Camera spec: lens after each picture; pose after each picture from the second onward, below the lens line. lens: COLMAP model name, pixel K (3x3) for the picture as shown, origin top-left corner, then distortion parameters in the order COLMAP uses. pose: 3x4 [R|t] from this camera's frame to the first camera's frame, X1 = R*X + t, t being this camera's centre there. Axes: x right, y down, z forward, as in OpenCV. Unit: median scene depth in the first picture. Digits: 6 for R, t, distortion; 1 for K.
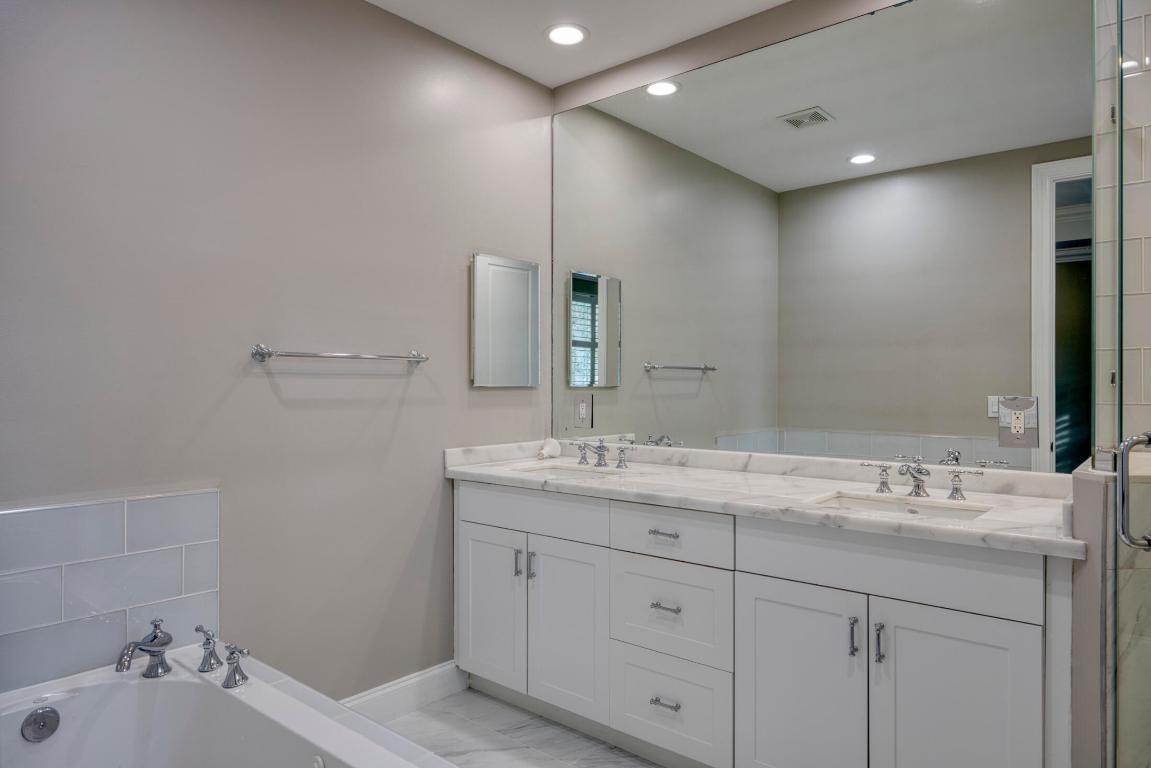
lens RADIAL K [[680.7, 0, 579.6], [0, 680.7, 382.5], [0, 0, 1]] dist [0.002955, 0.001943]
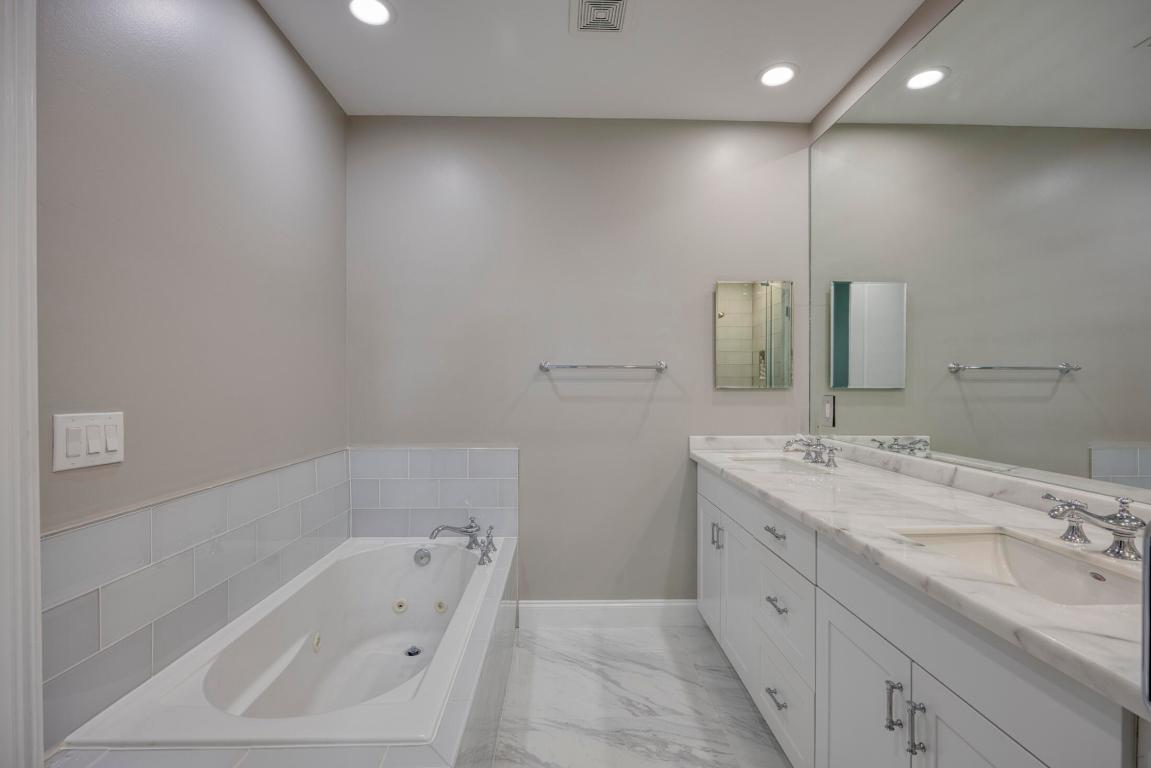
lens RADIAL K [[489.3, 0, 589.7], [0, 489.3, 385.0], [0, 0, 1]] dist [-0.002468, 0.001051]
pose [[0.699665, 0.001174, -0.714470, 0.385093], [0.000963, 0.999996, 0.002587, -0.002119], [0.714471, -0.002498, 0.699661, 0.240386]]
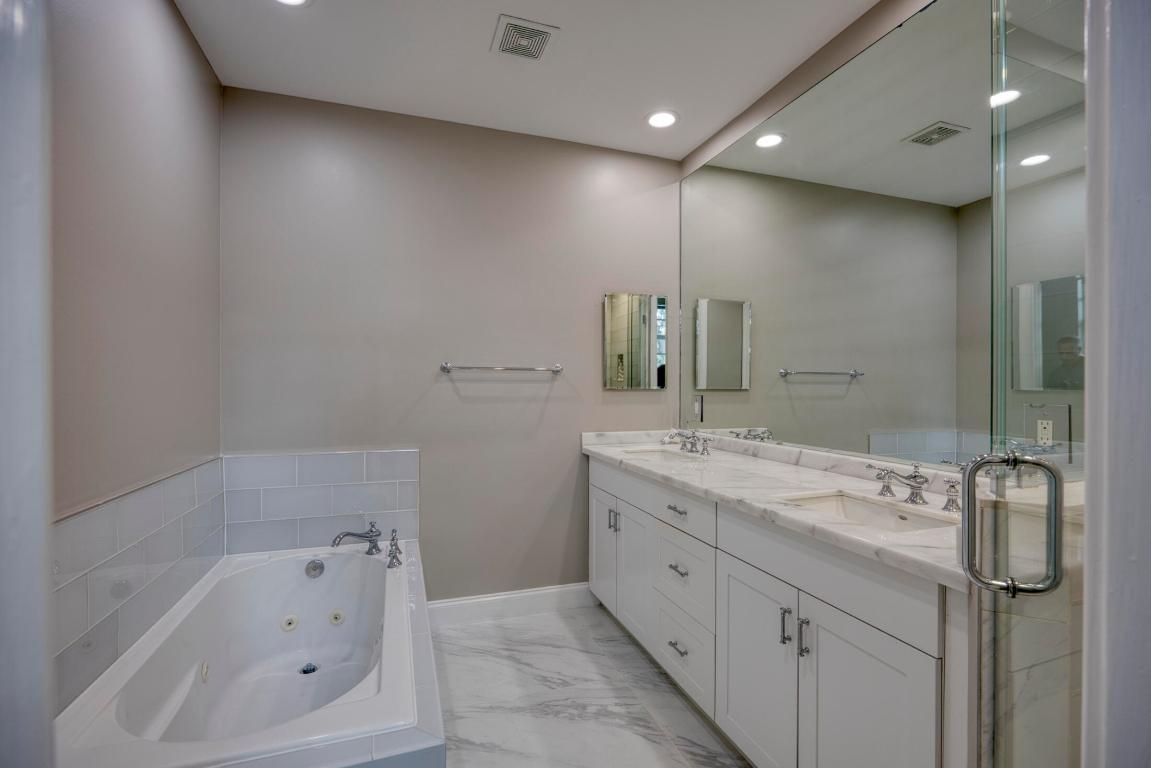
lens RADIAL K [[489.3, 0, 583.4], [0, 489.3, 385.4], [0, 0, 1]] dist [-0.002468, 0.001051]
pose [[0.877254, 0.002493, -0.480019, 0.337370], [-0.001775, 0.999997, 0.001949, -0.003309], [0.480023, -0.000858, 0.877256, 0.121915]]
